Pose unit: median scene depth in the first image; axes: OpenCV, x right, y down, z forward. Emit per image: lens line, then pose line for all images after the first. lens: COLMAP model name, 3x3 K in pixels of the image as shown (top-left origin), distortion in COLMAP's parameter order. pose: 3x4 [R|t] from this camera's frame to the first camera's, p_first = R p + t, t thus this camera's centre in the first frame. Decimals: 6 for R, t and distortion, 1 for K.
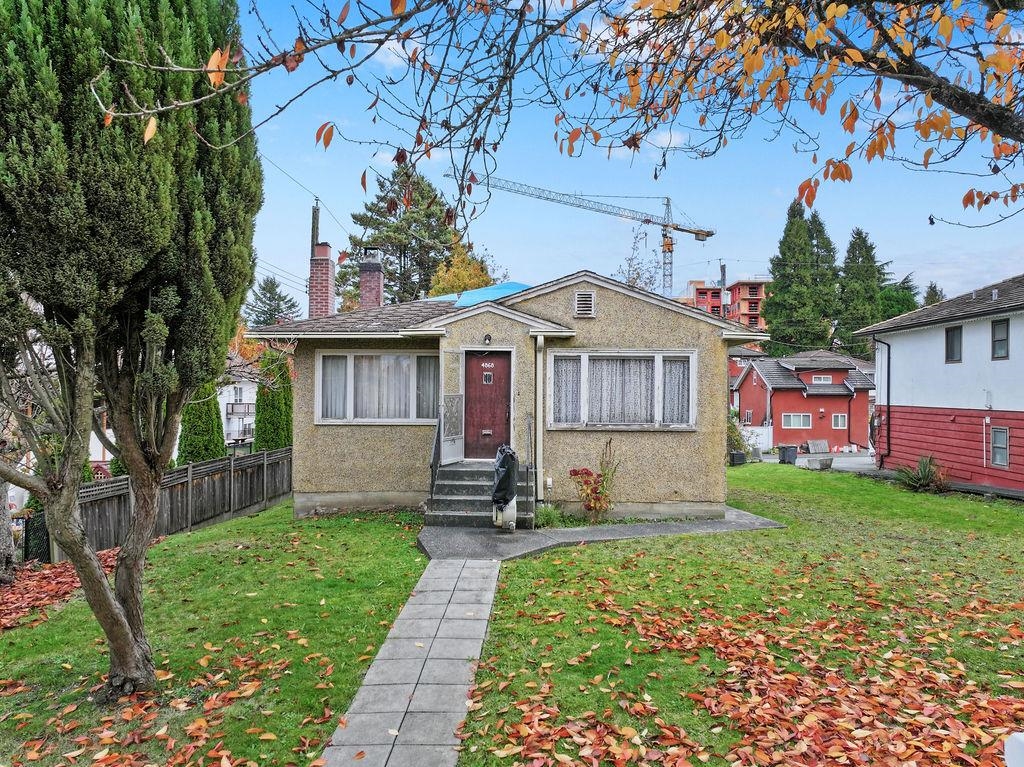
lens RADIAL K [[700.7, 0, 522.1], [0, 700.7, 387.5], [0, 0, 1]] dist [0.004625, 0.012720]
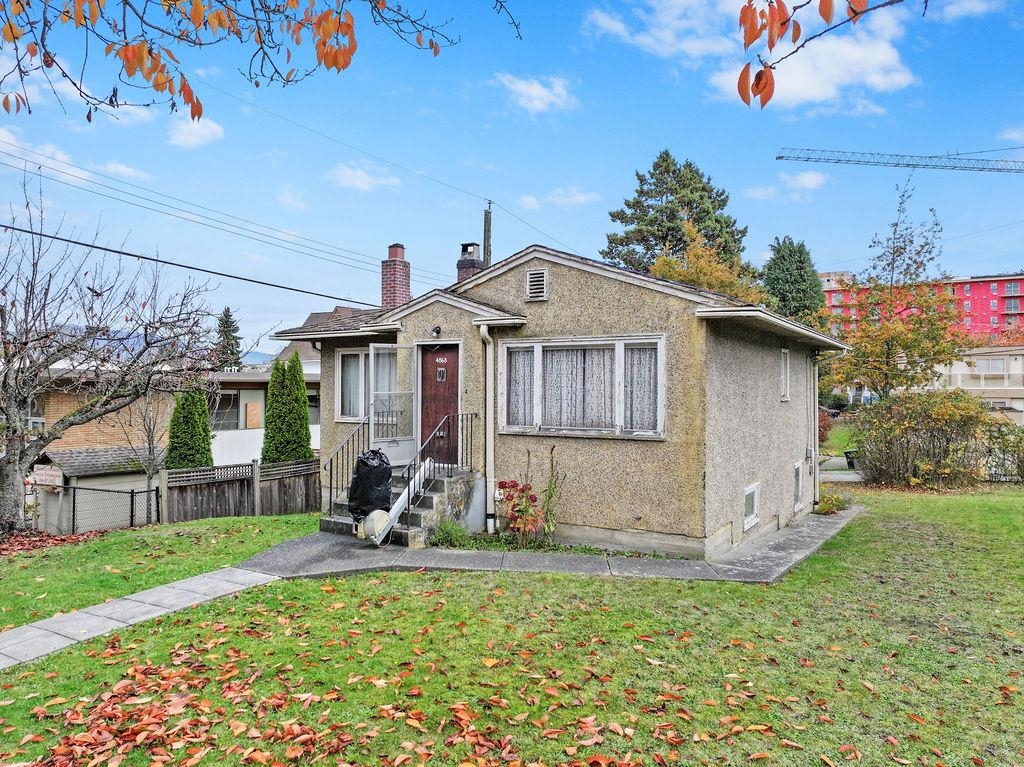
lens RADIAL K [[700.7, 0, 512.8], [0, 700.7, 380.5], [0, 0, 1]] dist [0.004625, 0.012720]
pose [[0.874230, -0.008817, -0.485432, 0.472282], [0.004818, 0.999943, -0.009485, 0.003315], [0.485488, 0.005953, 0.874223, 0.252913]]
